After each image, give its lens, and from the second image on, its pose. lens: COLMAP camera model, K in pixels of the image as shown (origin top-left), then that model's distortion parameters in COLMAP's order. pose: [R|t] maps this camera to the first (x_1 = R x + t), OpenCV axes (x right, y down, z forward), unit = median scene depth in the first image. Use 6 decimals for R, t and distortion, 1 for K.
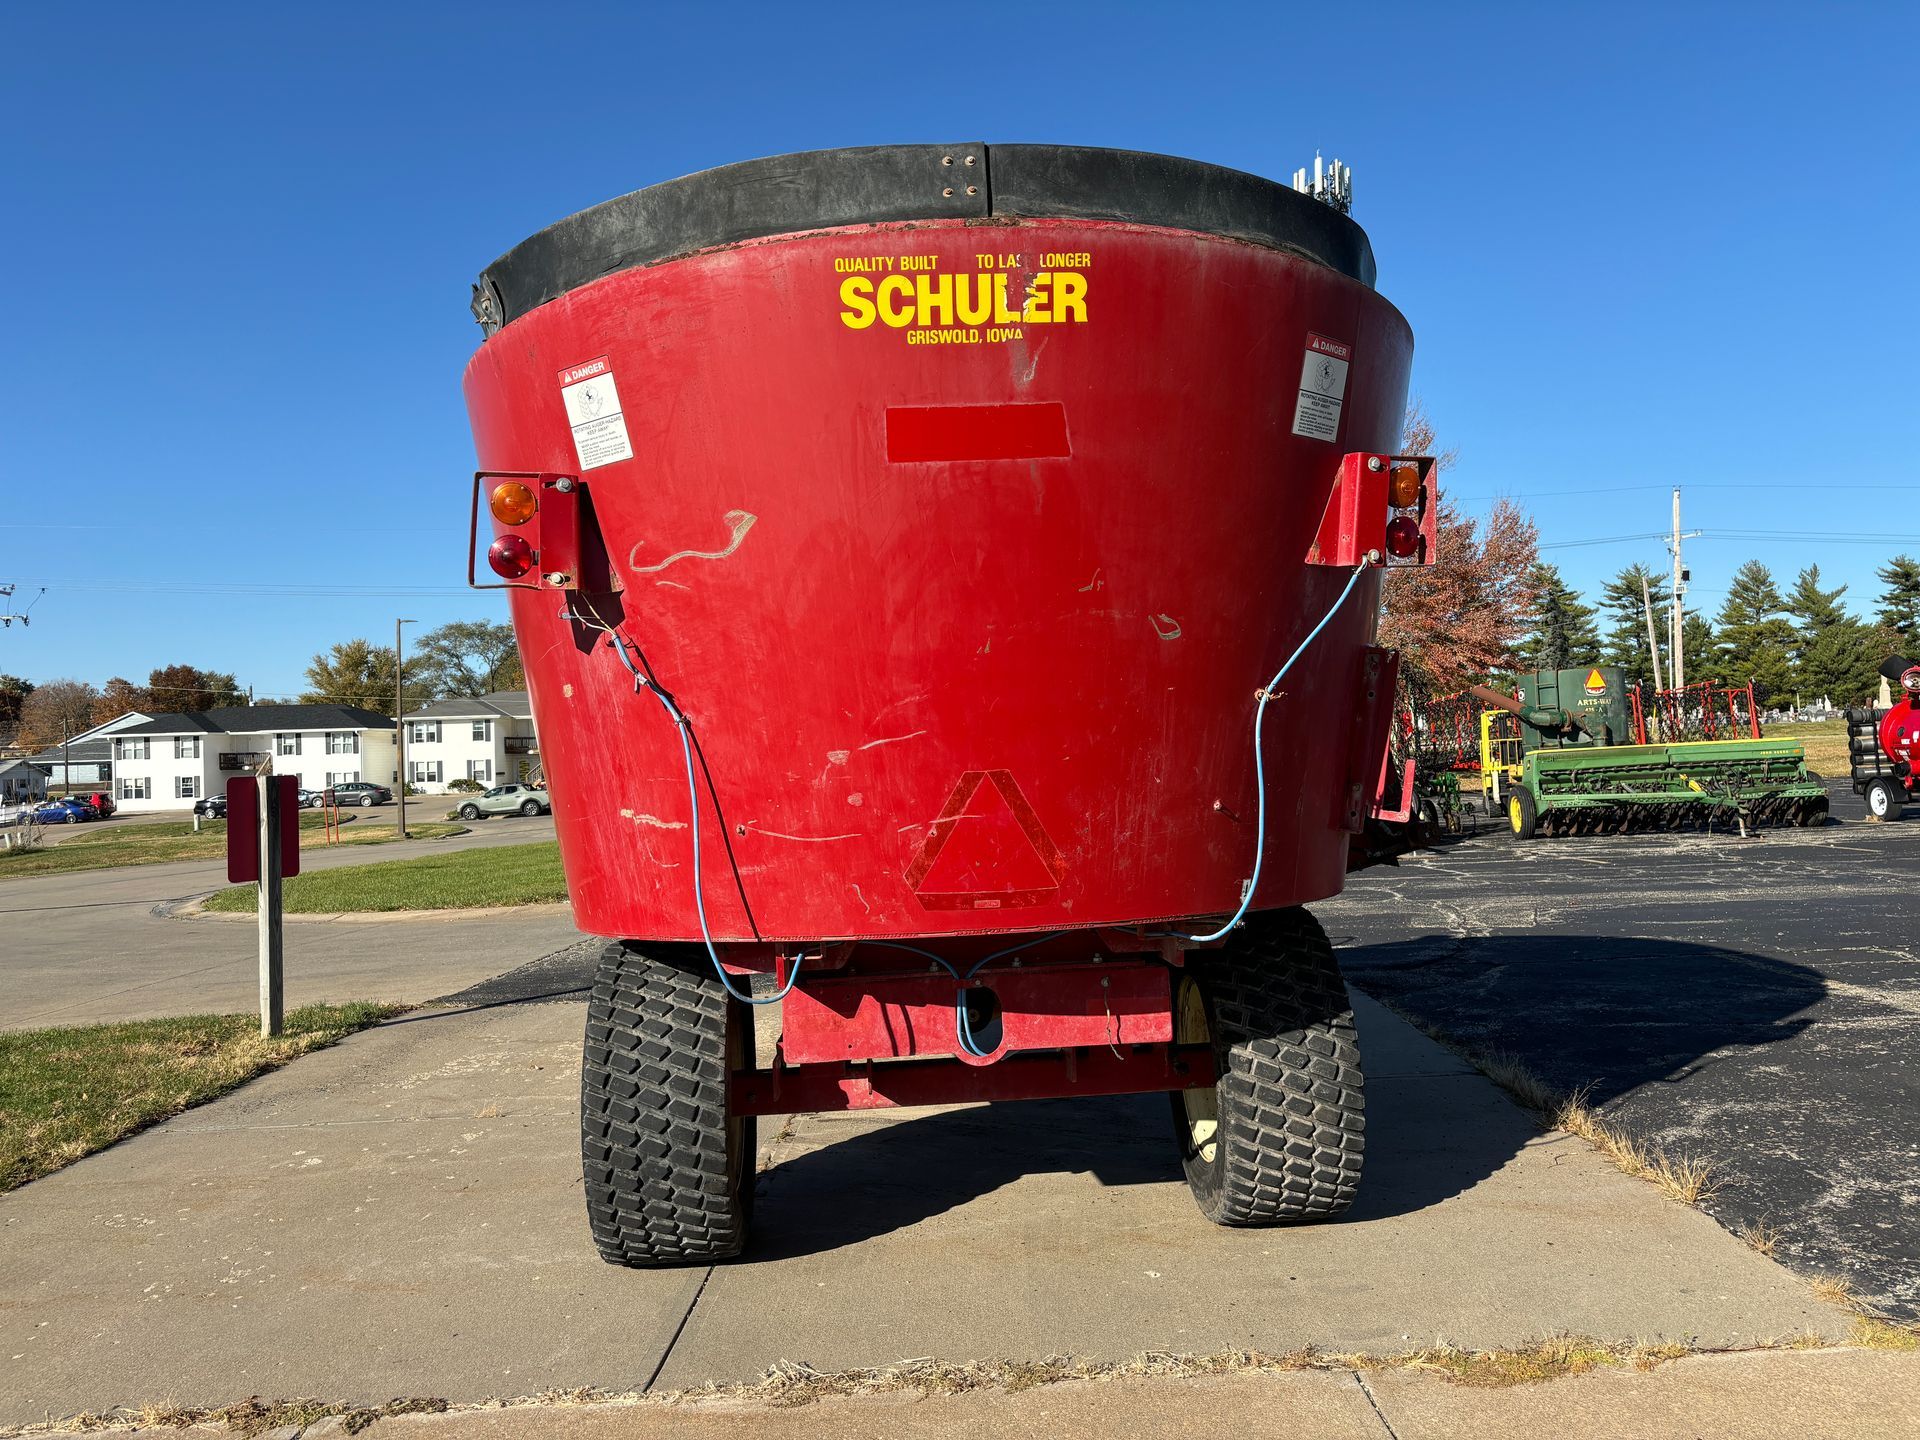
lens RADIAL K [[1441.2, 0, 970.7], [0, 1441.2, 735.3], [0, 0, 1]] dist [0.055455, -0.060205]
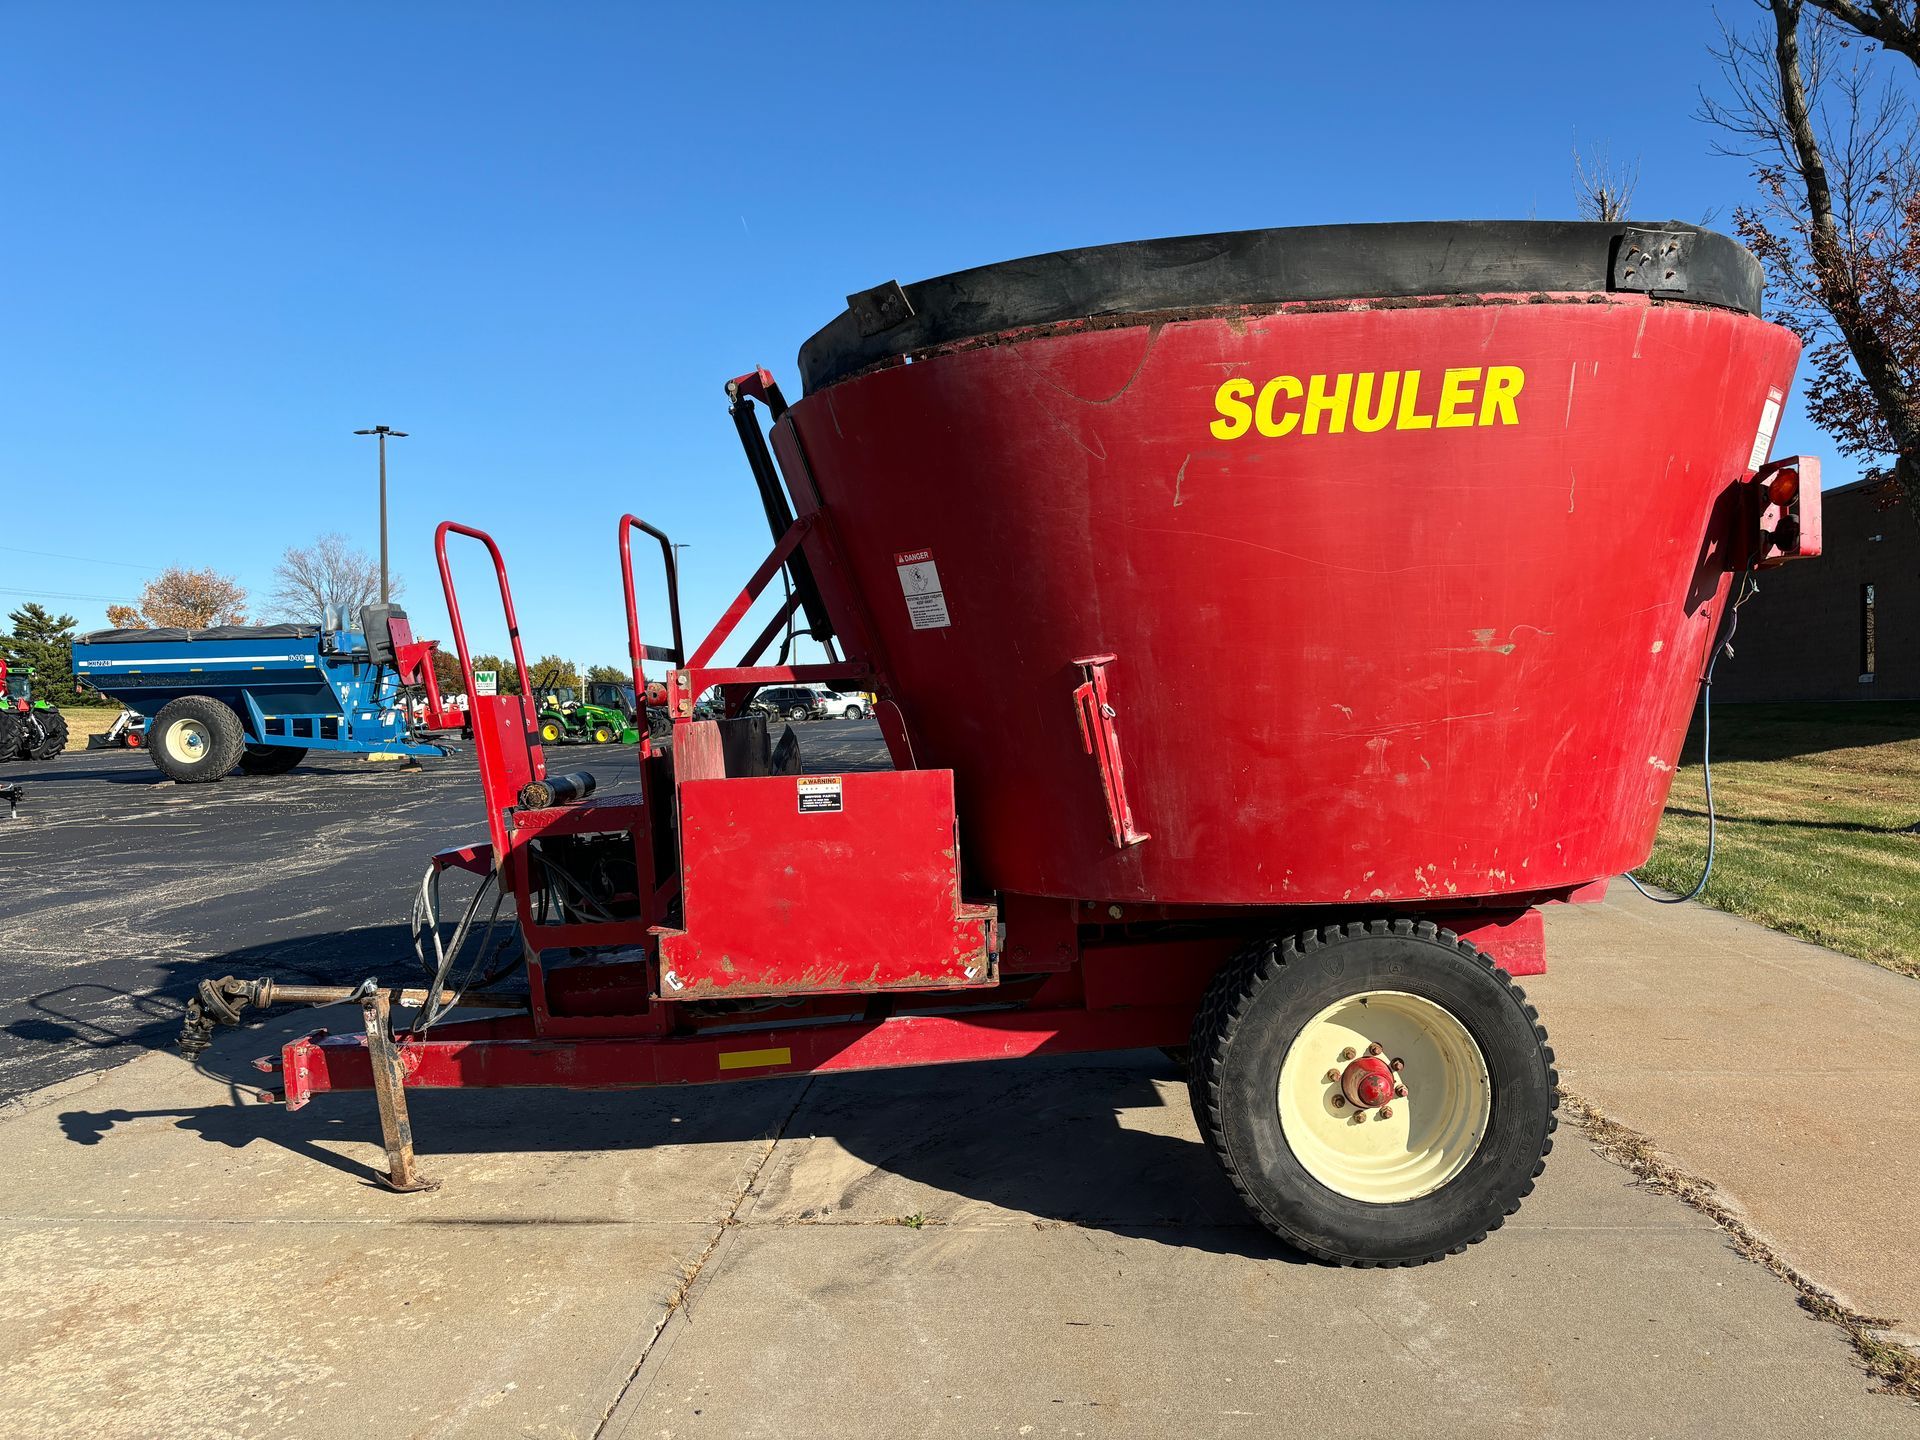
lens RADIAL K [[1441.2, 0, 962.9], [0, 1441.2, 724.6], [0, 0, 1]] dist [0.055455, -0.060205]
pose [[0.055179, 0.020036, 0.998275, -0.081148], [-0.003284, 0.999797, -0.019885, 0.002937], [-0.998471, -0.002181, 0.055234, 0.085830]]
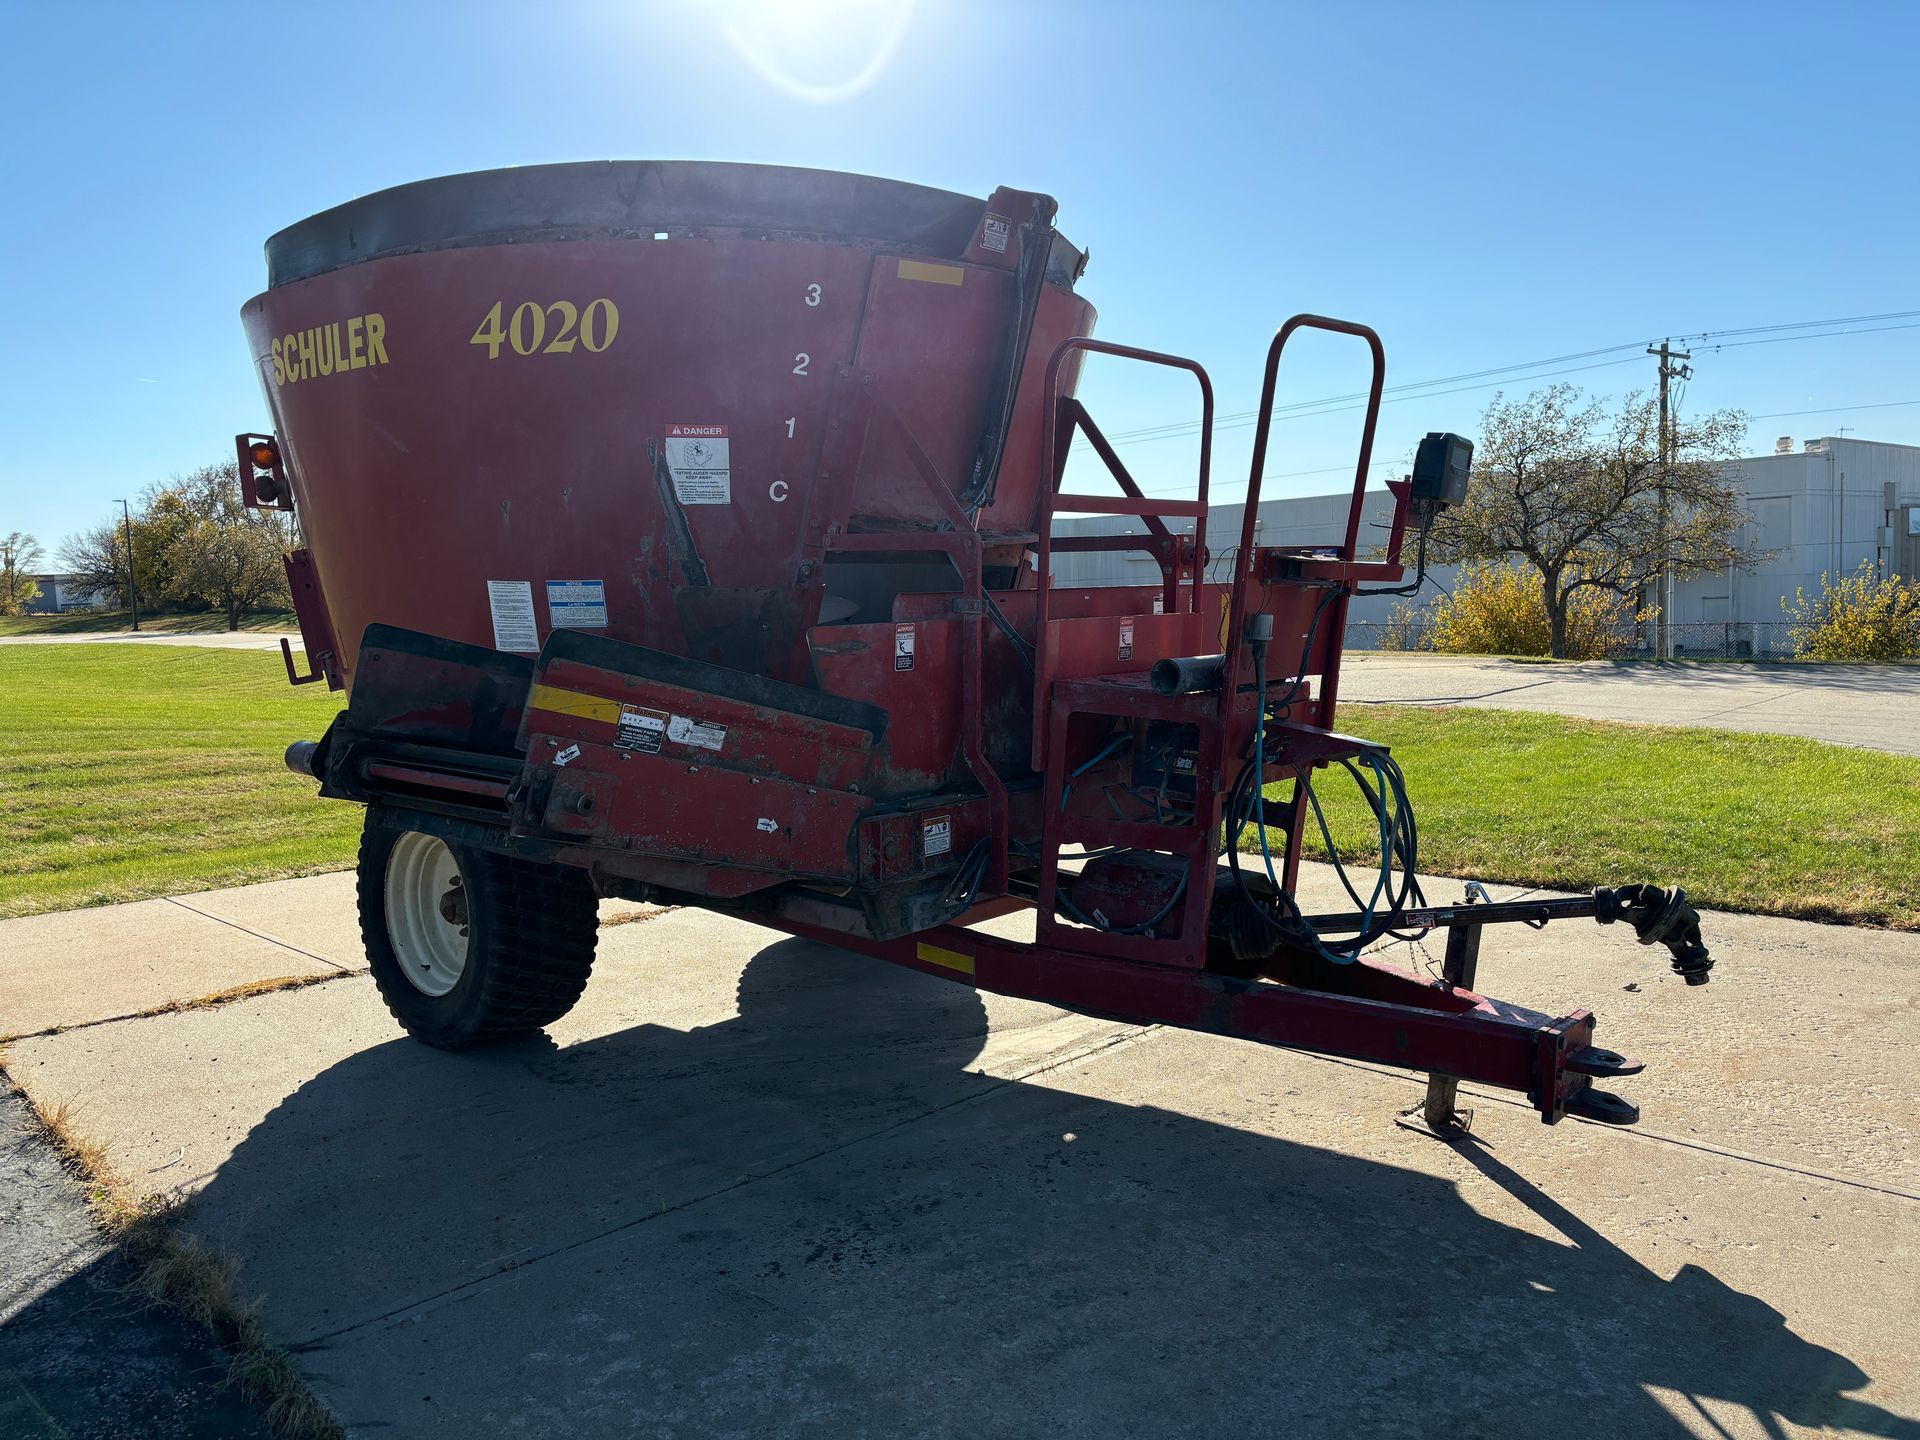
lens RADIAL K [[1441.2, 0, 954.3], [0, 1441.2, 703.6], [0, 0, 1]] dist [0.055455, -0.060205]
pose [[-0.709840, 0.117379, -0.694514, 0.049996], [0.073245, 0.992972, 0.092959, -0.000156], [0.700545, 0.015116, -0.713448, 0.148940]]
